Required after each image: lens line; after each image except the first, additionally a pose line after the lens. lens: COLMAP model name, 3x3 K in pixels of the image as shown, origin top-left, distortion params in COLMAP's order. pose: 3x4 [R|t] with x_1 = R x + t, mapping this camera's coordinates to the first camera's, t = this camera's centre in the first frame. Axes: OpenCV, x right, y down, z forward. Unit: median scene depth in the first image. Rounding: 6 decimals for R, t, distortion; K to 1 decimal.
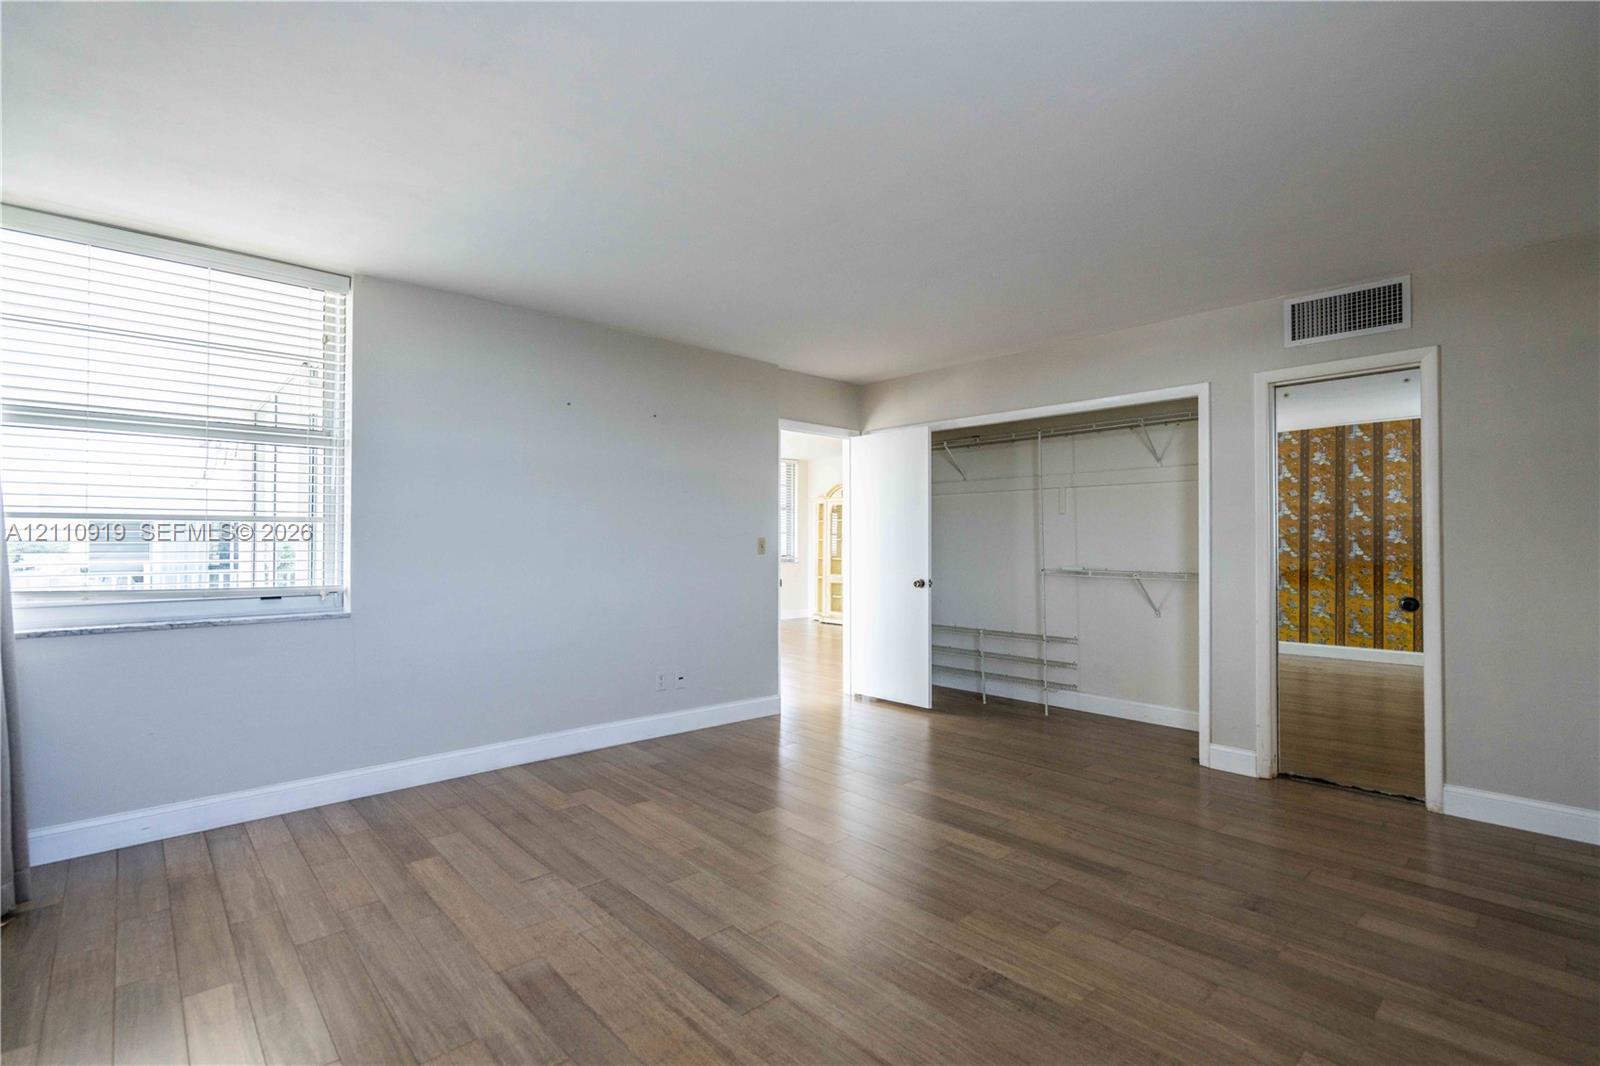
lens RADIAL K [[738.1, 0, 796.9], [0, 738.1, 532.8], [0, 0, 1]] dist [-0.013320, 0.001406]
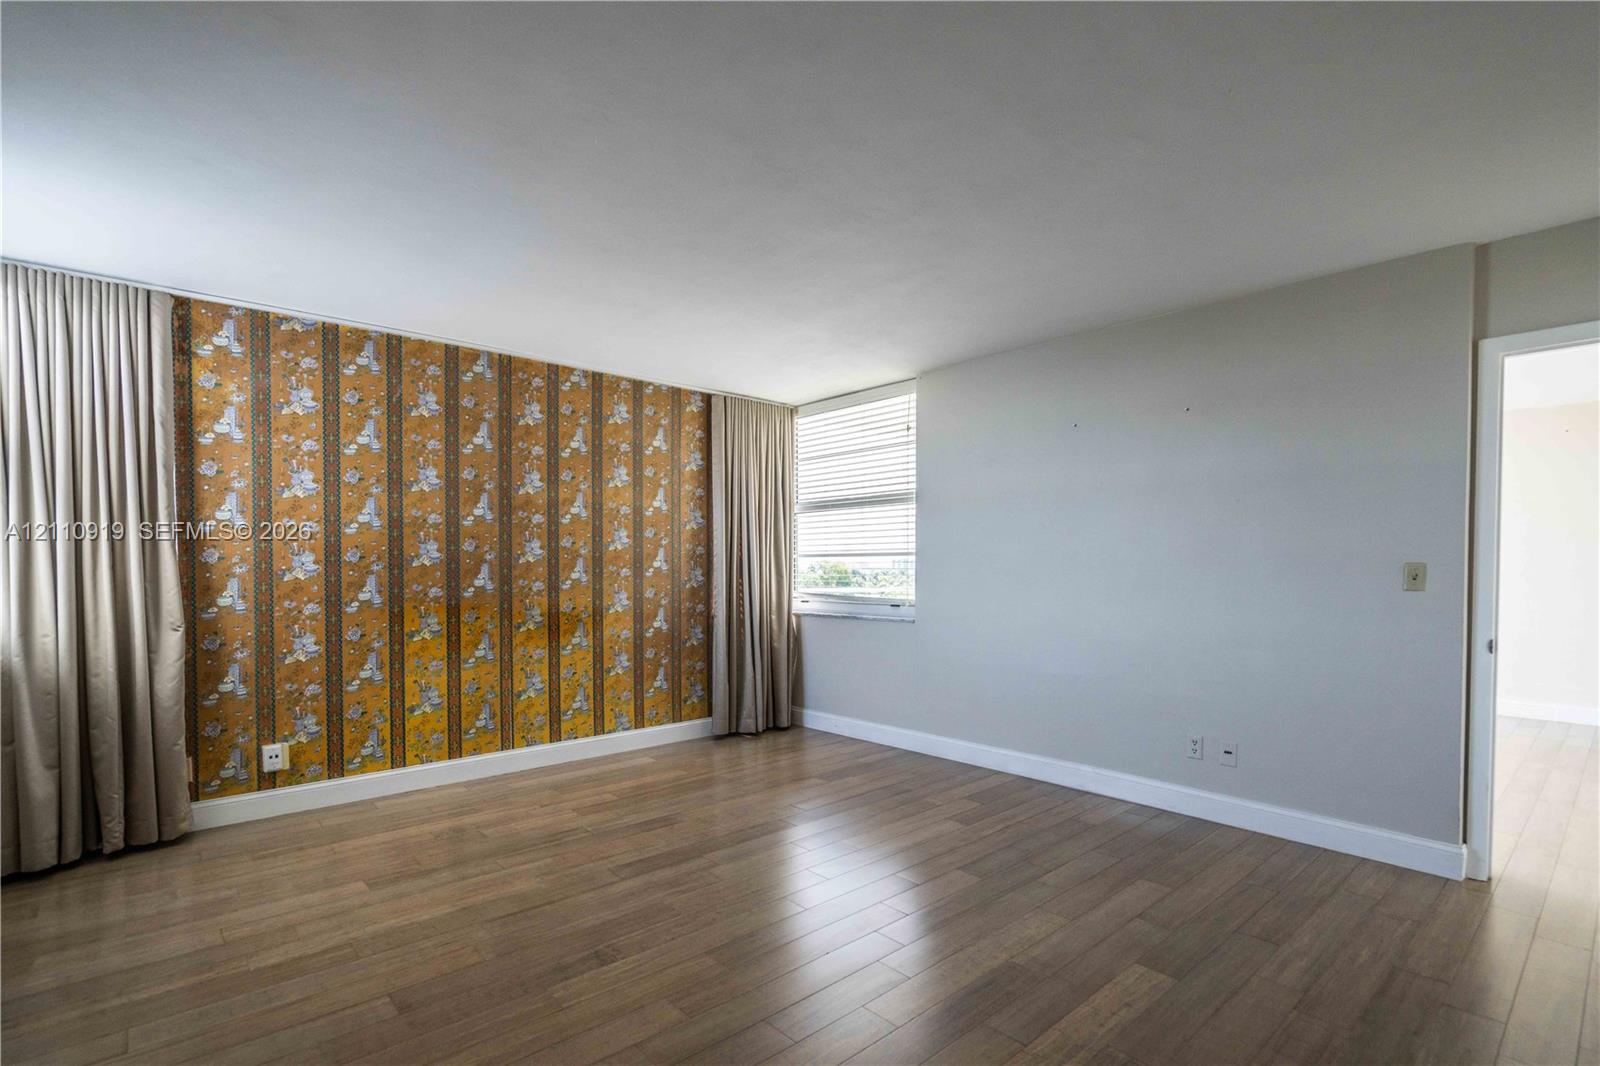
lens RADIAL K [[738.1, 0, 787.1], [0, 738.1, 599.2], [0, 0, 1]] dist [-0.013320, 0.001406]
pose [[-0.017475, 0.037049, -0.999161, 0.827425], [0.012119, 0.999248, 0.036840, 0.011910], [0.999774, -0.011465, -0.017911, 0.789983]]
